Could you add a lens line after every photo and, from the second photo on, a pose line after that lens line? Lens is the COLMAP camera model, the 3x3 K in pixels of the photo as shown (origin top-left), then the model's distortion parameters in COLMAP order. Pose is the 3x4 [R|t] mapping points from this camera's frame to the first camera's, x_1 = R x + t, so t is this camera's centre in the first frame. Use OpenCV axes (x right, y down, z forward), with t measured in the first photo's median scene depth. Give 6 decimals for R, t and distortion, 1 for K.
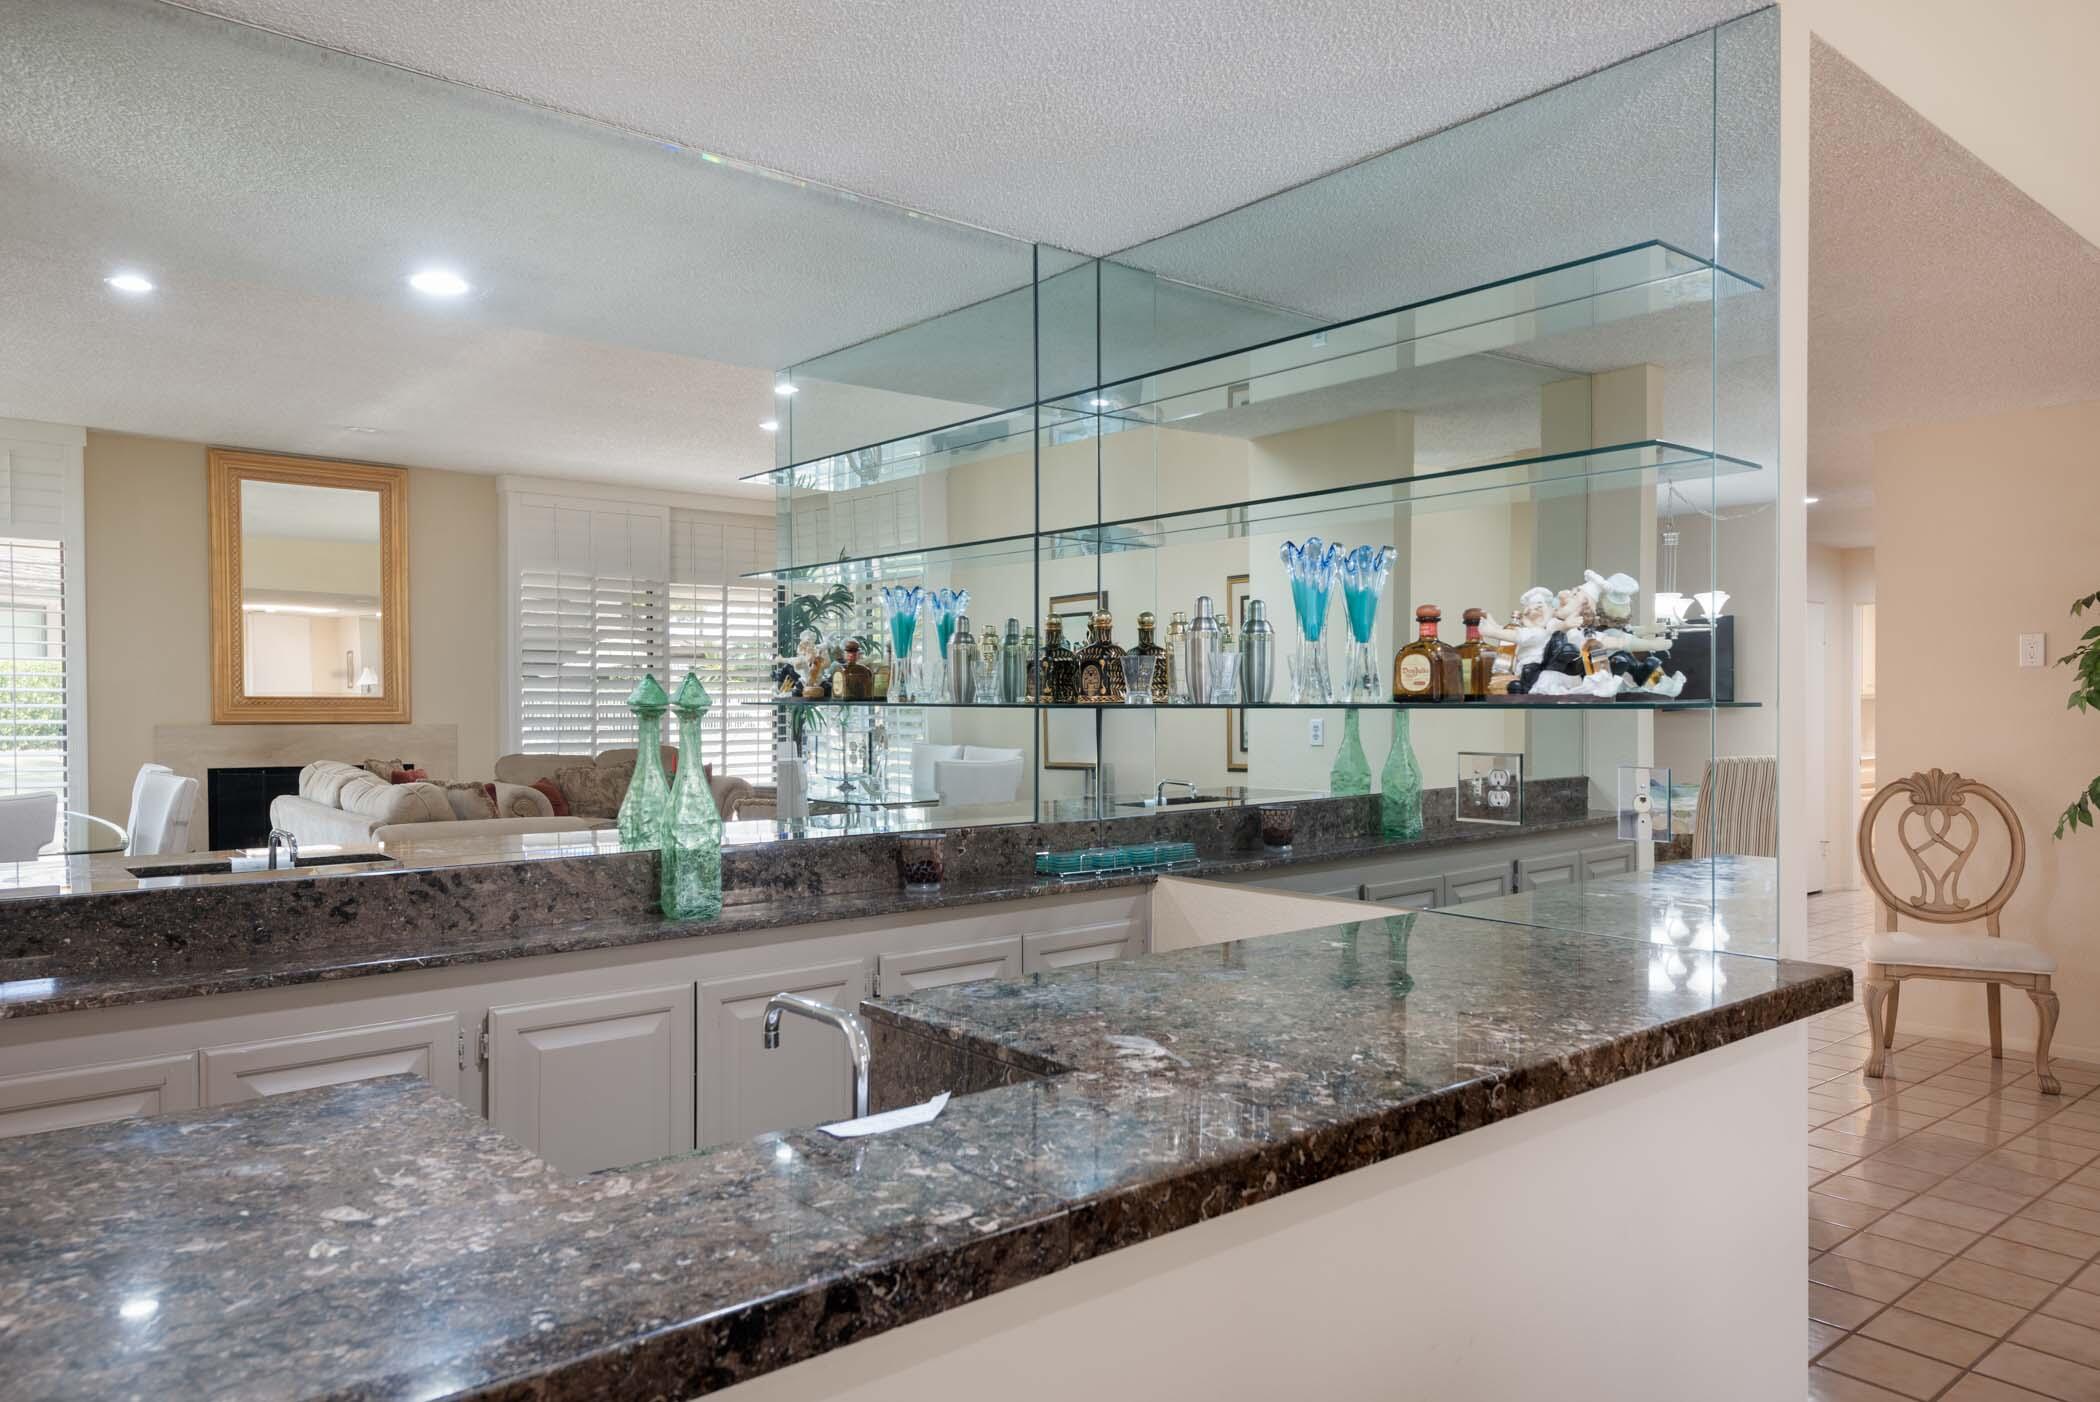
lens RADIAL K [[1430.0, 0, 1085.4], [0, 1430.0, 710.2], [0, 0, 1]] dist [0.028619, 0.000191]
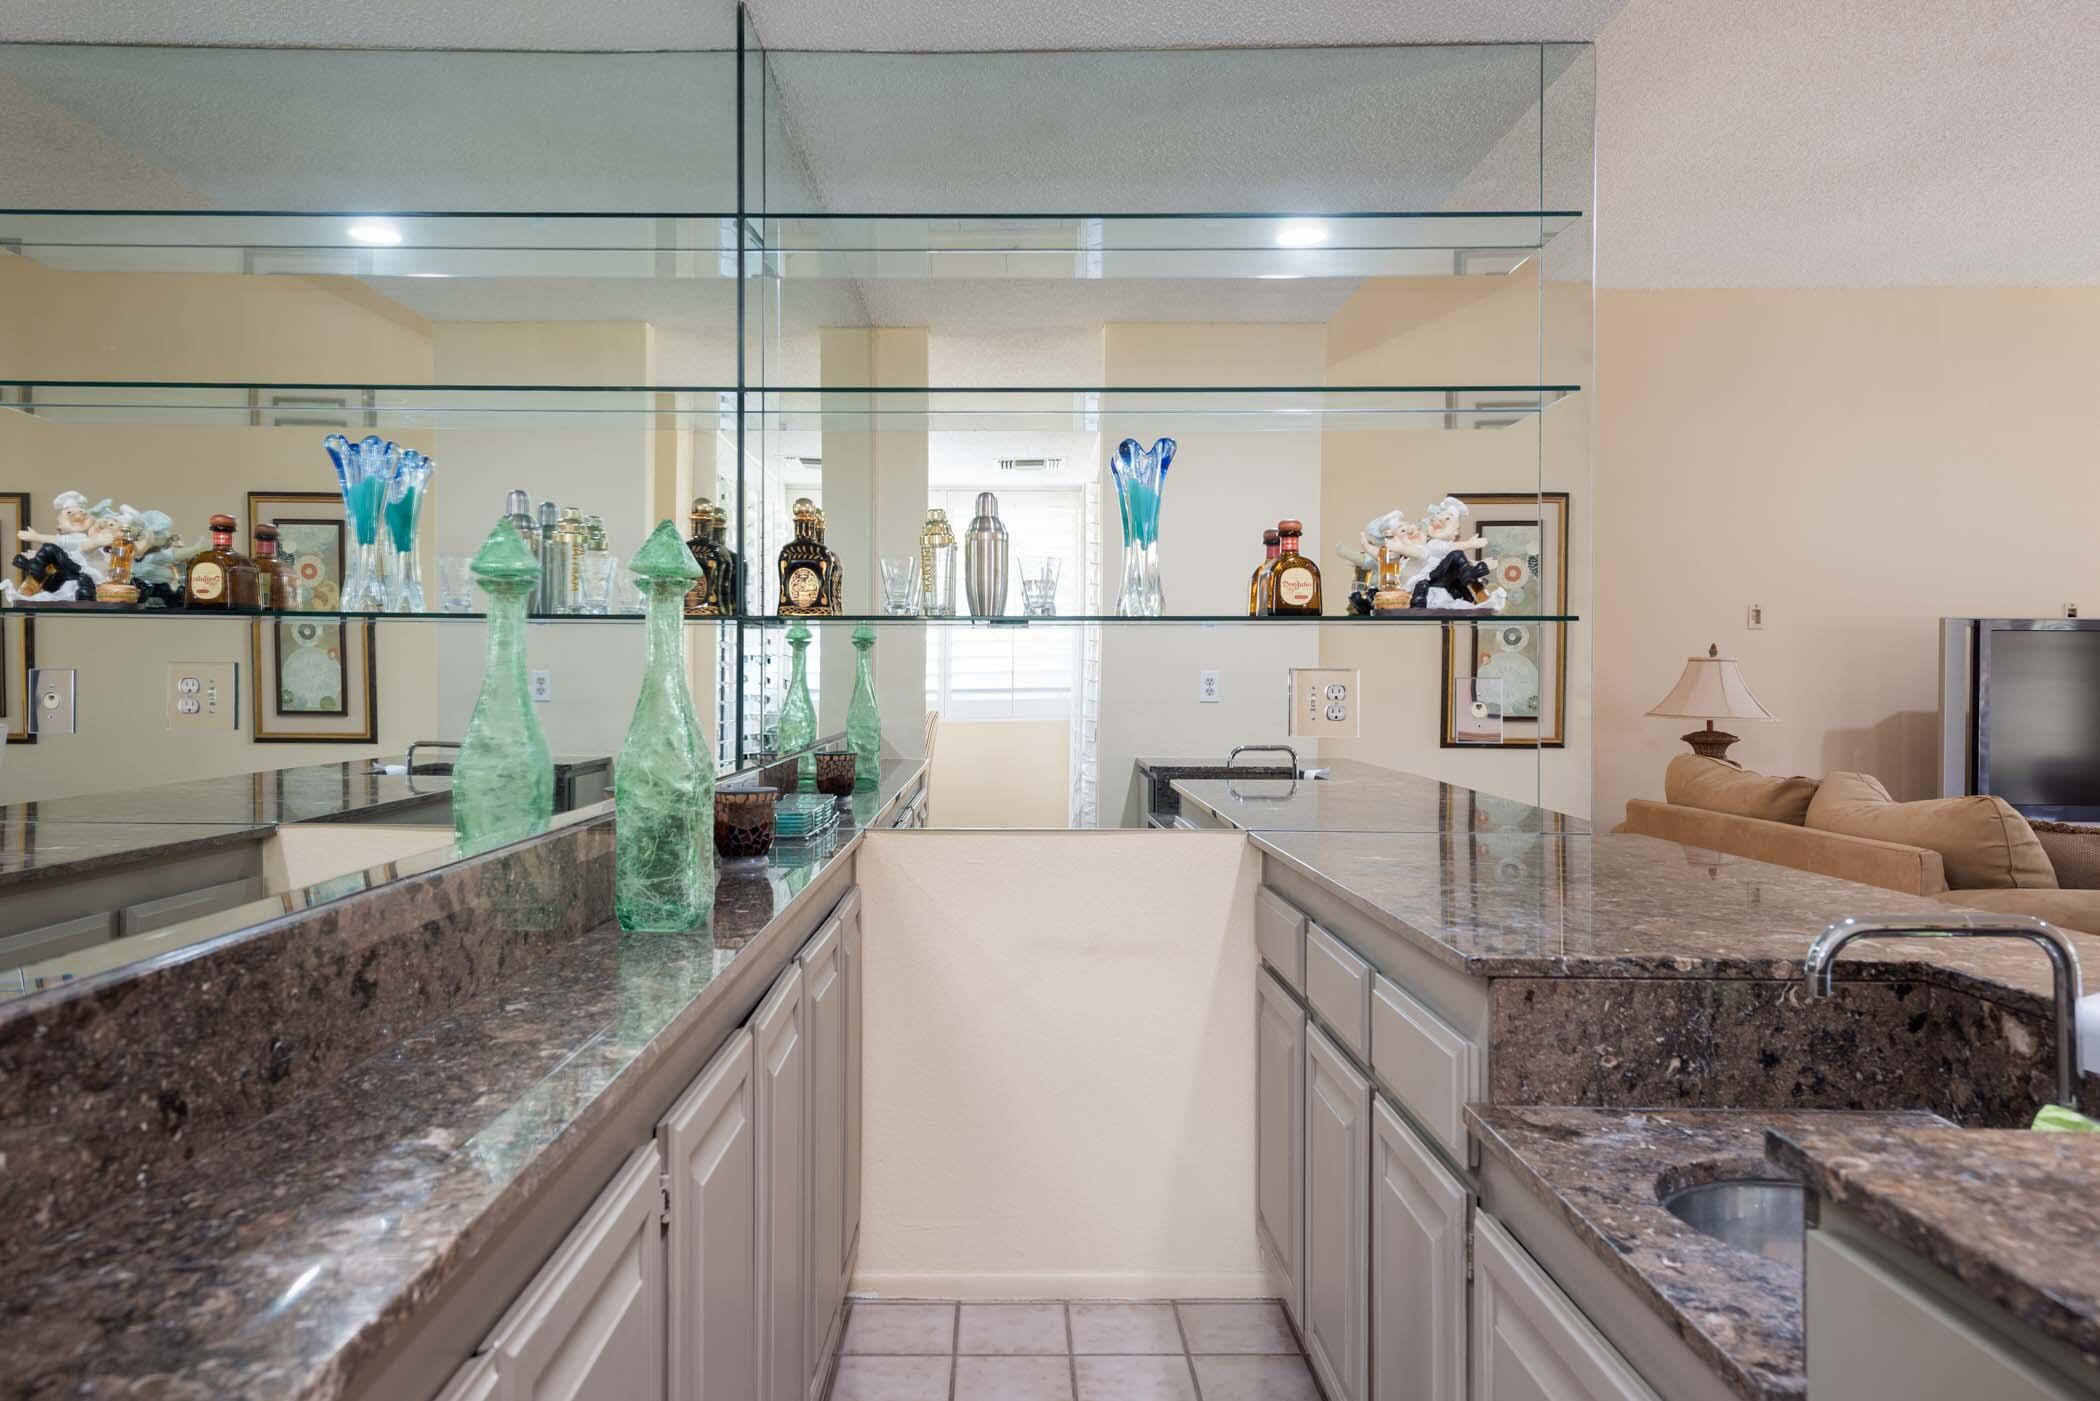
lens RADIAL K [[1409.5, 0, 1050.0], [0, 1409.5, 700.5], [0, 0, 1]] dist [0.039684, 0.001086]
pose [[0.632699, -0.005779, 0.774376, -0.690309], [0.005788, 0.999980, 0.002733, 0.053809], [-0.774376, 0.002753, 0.632720, 0.553176]]
